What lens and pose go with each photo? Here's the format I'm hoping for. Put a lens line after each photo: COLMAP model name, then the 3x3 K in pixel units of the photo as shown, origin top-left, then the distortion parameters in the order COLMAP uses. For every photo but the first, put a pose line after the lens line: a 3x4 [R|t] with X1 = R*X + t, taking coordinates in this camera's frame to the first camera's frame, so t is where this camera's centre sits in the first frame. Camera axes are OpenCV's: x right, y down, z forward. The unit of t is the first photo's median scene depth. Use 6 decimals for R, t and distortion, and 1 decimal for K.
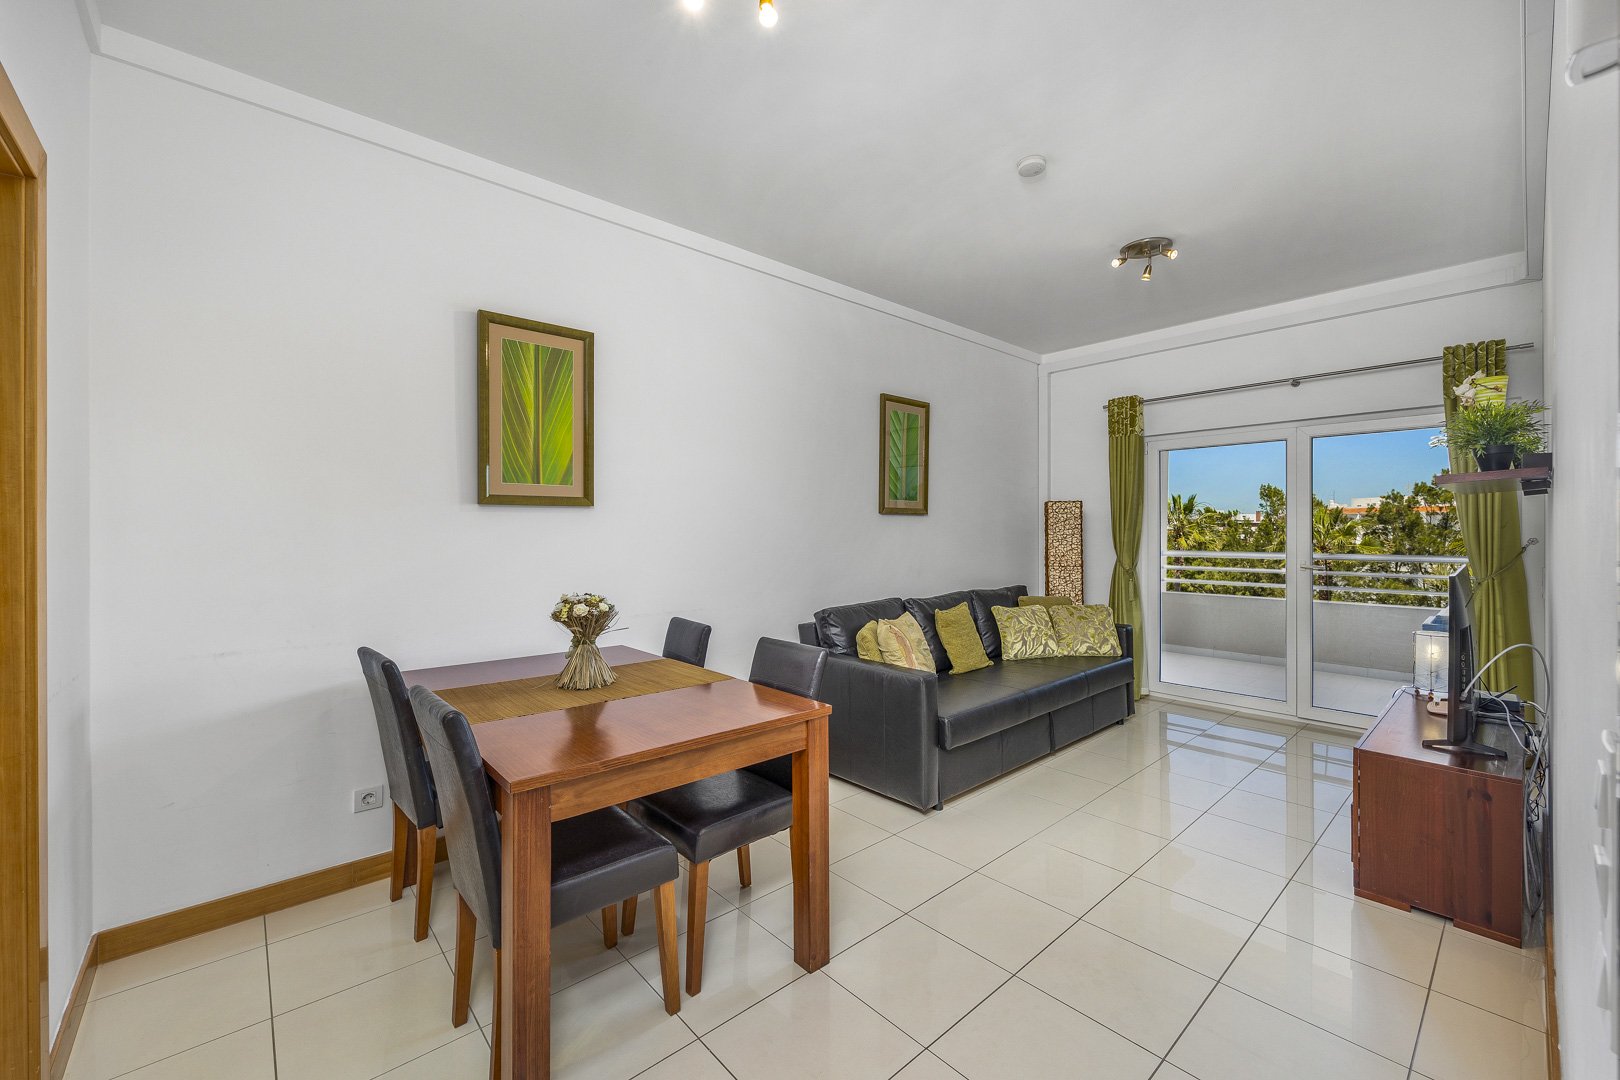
lens RADIAL K [[650.2, 0, 805.7], [0, 650.2, 535.5], [0, 0, 1]] dist [-0.007216, 0.000328]
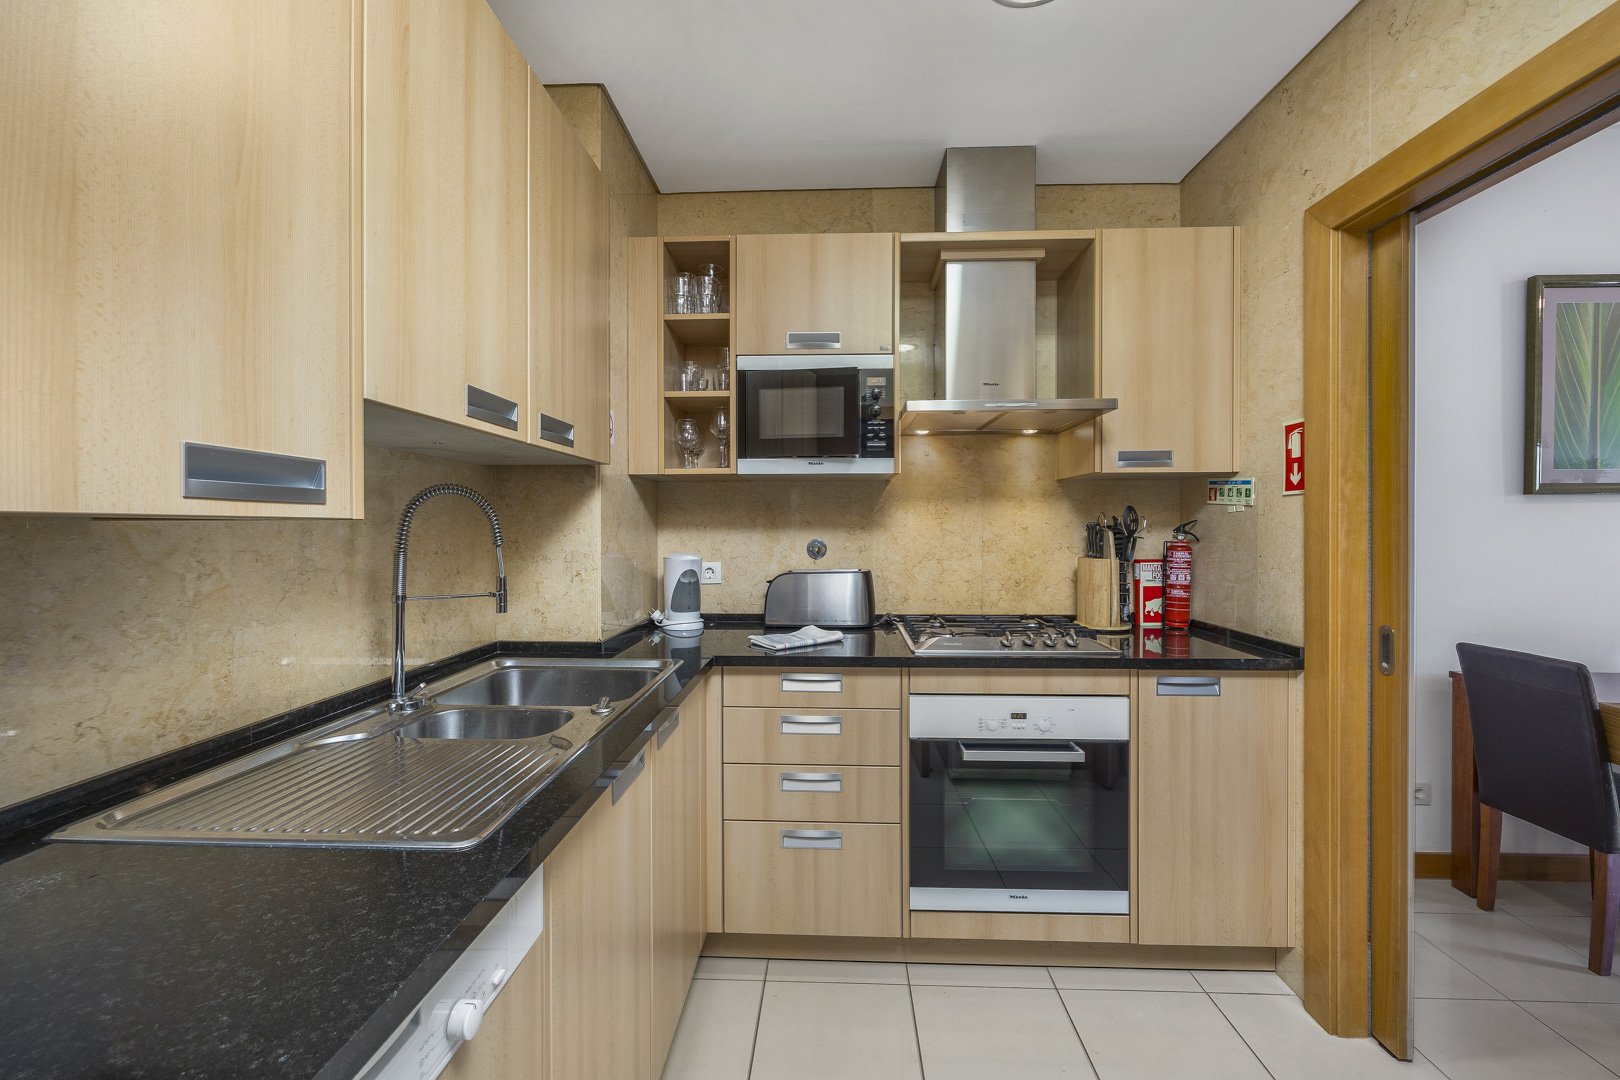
lens RADIAL K [[650.2, 0, 809.7], [0, 650.2, 531.5], [0, 0, 1]] dist [-0.007216, 0.000328]
pose [[0.720333, 0.006662, -0.693596, -0.371787], [-0.003812, 0.999977, 0.005646, 0.001467], [0.693617, -0.001423, 0.720342, -0.202860]]
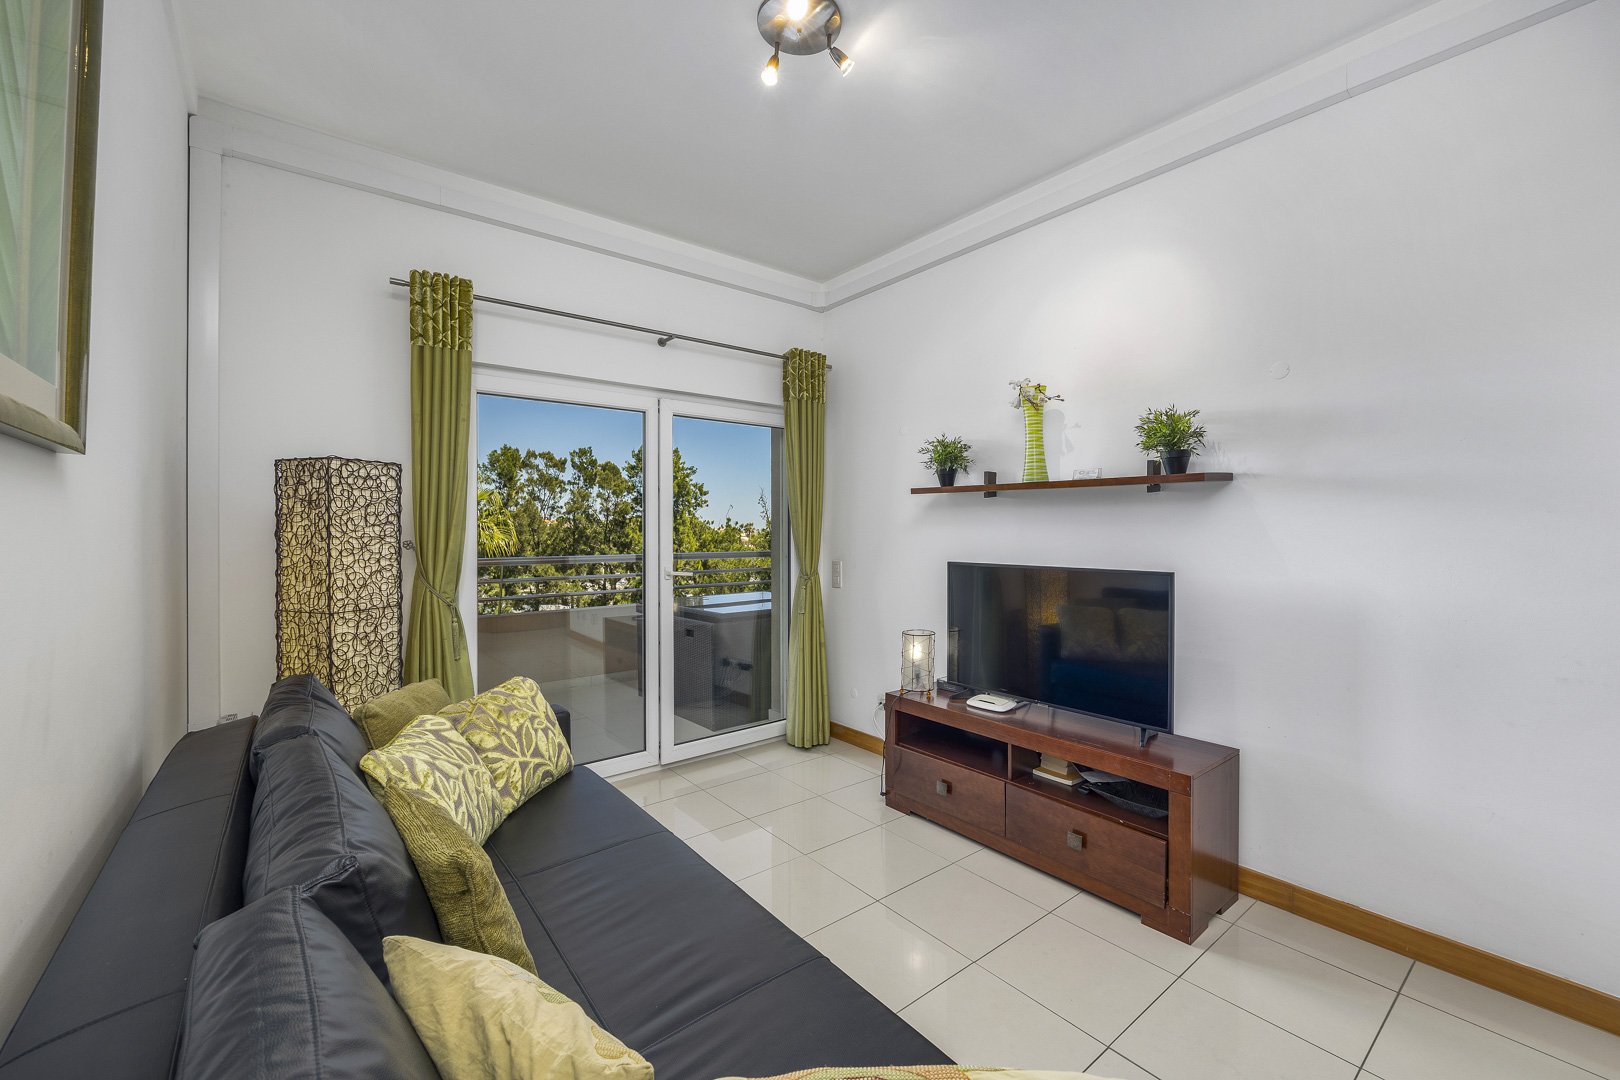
lens RADIAL K [[650.2, 0, 804.5], [0, 650.2, 536.0], [0, 0, 1]] dist [-0.007216, 0.000328]
pose [[0.054411, -0.008822, 0.998480, -0.024843], [0.007996, 0.999933, 0.008399, -0.004081], [-0.998487, 0.007527, 0.054478, 0.783150]]
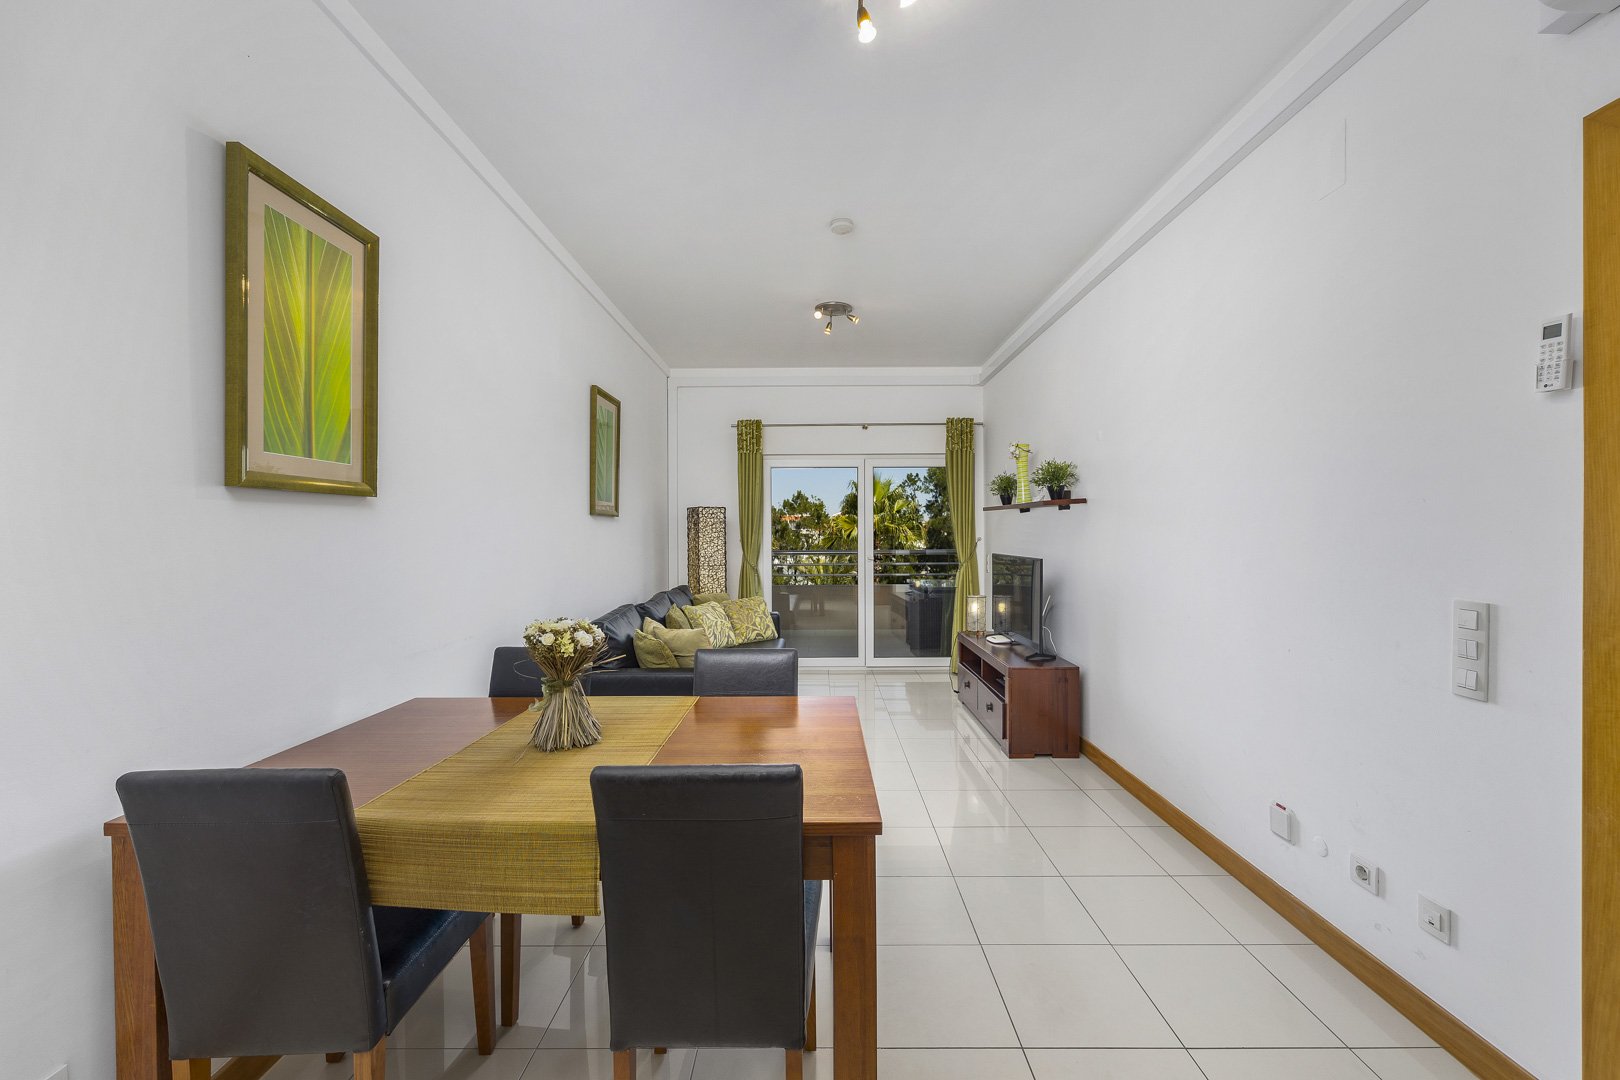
lens RADIAL K [[650.2, 0, 813.3], [0, 650.2, 535.5], [0, 0, 1]] dist [-0.007216, 0.000328]
pose [[0.662877, -0.004520, 0.748715, -0.364362], [0.009203, 0.999955, -0.002111, 0.000172], [-0.748672, 0.008290, 0.662889, 0.156286]]
